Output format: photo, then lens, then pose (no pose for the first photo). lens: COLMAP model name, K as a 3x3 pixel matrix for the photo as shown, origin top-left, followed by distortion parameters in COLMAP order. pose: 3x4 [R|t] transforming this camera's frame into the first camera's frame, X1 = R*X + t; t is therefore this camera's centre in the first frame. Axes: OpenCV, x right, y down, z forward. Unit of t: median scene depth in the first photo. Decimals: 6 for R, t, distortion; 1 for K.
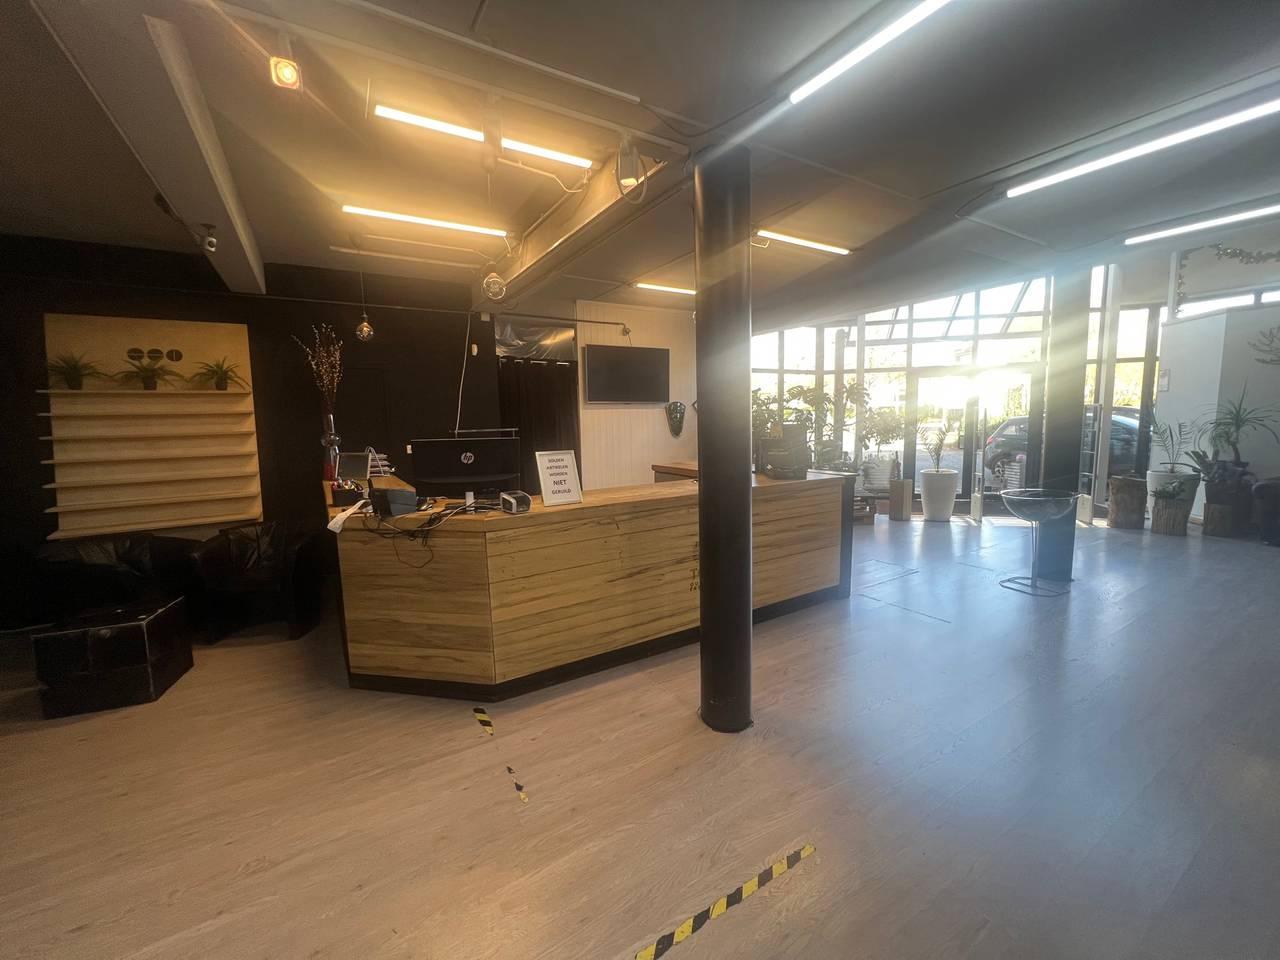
lens RADIAL K [[513.8, 0, 636.0], [0, 513.8, 474.4], [0, 0, 1]] dist [-0.000471, 0.000059]
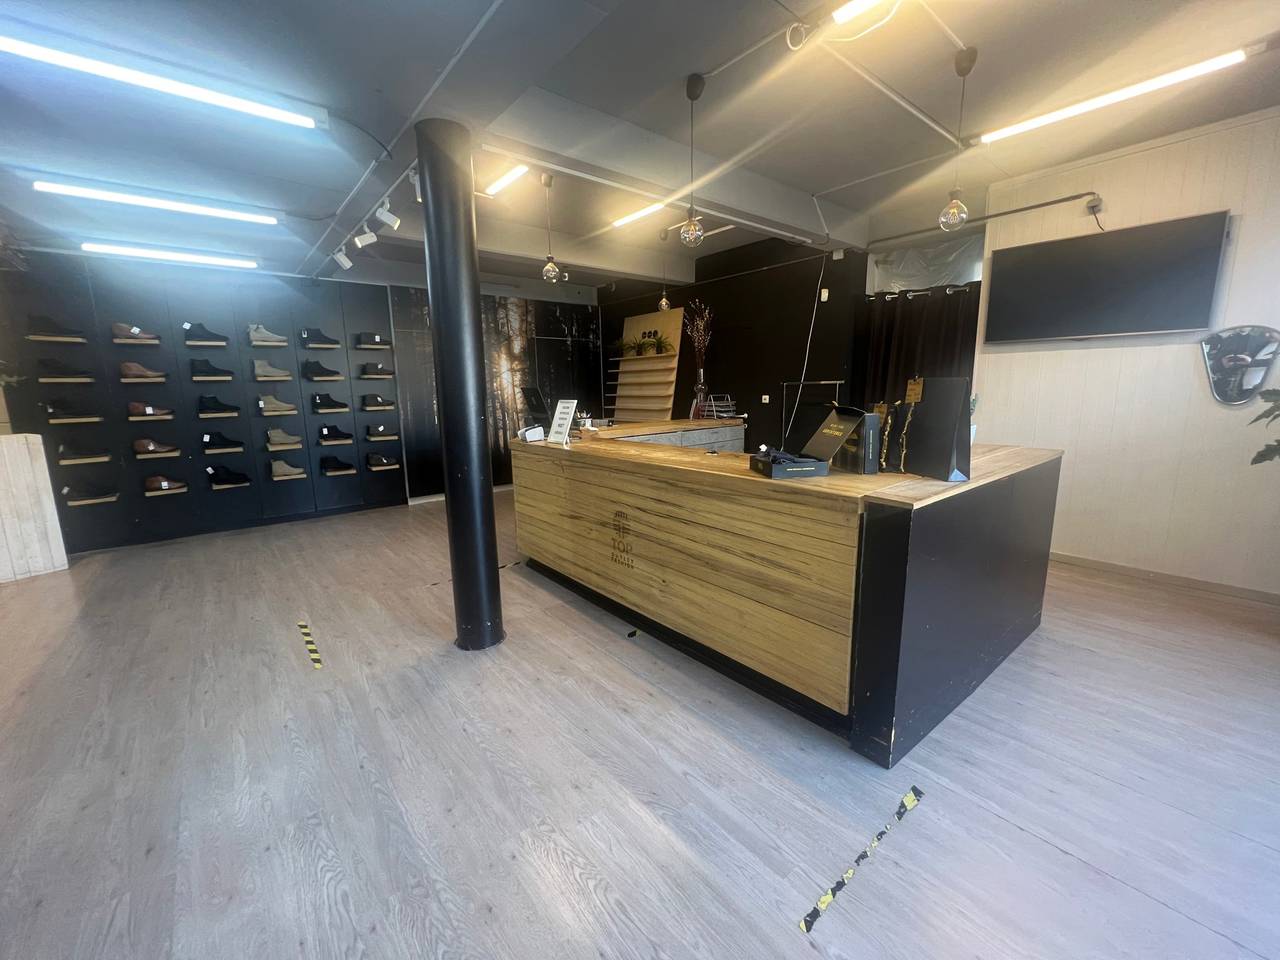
lens RADIAL K [[513.8, 0, 636.0], [0, 513.8, 474.4], [0, 0, 1]] dist [-0.000471, 0.000059]
pose [[0.142473, 0.189003, -0.971586, 1.069743], [-0.094503, 0.979713, 0.176726, -0.101438], [0.985277, 0.066639, 0.157444, 0.963465]]
